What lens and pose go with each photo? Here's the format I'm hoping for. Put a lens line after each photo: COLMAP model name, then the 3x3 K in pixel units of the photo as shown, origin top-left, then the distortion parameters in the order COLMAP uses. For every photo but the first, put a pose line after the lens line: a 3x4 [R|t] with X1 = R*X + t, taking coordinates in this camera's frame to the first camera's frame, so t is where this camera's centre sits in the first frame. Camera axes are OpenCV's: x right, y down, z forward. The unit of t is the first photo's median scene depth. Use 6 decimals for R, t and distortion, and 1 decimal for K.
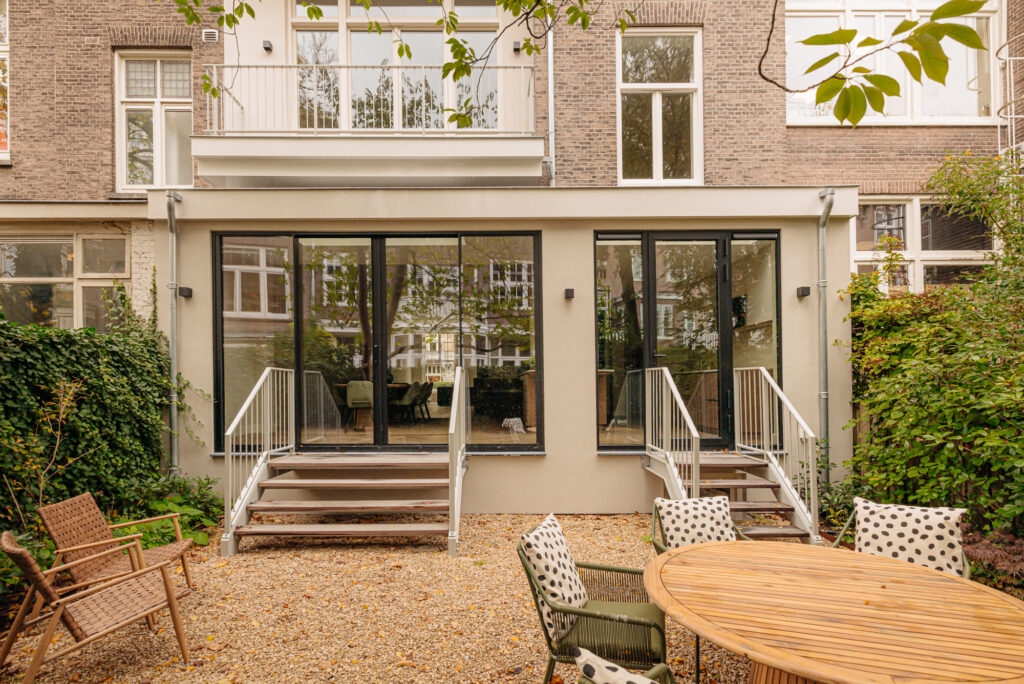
lens RADIAL K [[500.6, 0, 508.8], [0, 500.6, 389.7], [0, 0, 1]] dist [-0.003878, 0.000063]
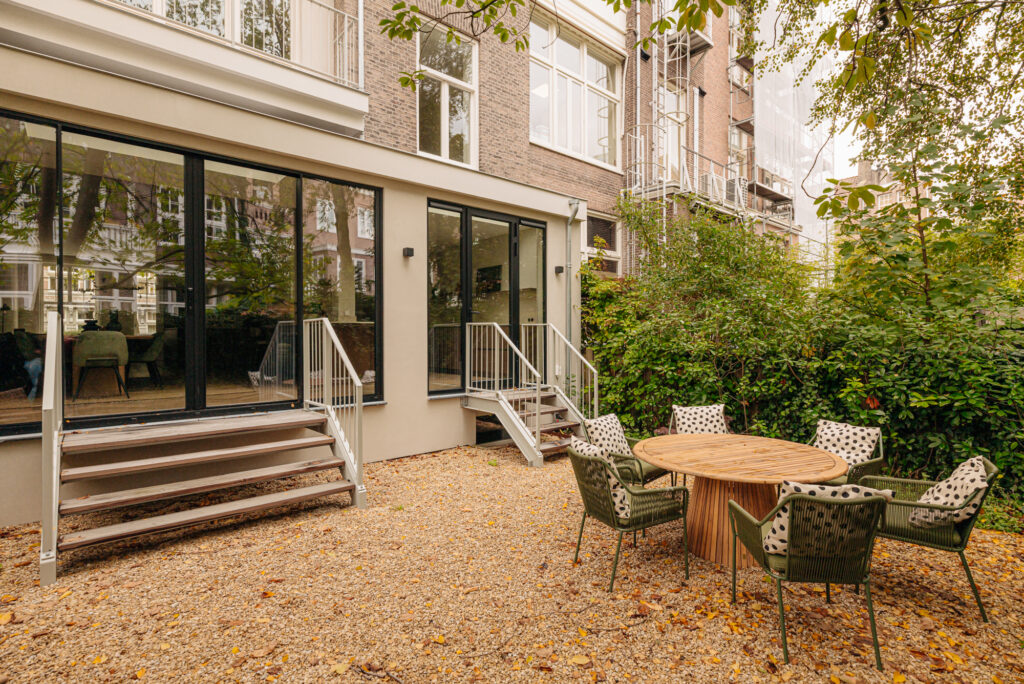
lens RADIAL K [[489.3, 0, 511.1], [0, 489.3, 339.8], [0, 0, 1]] dist [-0.002186, -0.000814]
pose [[0.760592, -0.002590, 0.649226, -0.392344], [0.002815, 0.999996, 0.000691, -0.002943], [-0.649225, 0.001303, 0.760596, 0.054122]]
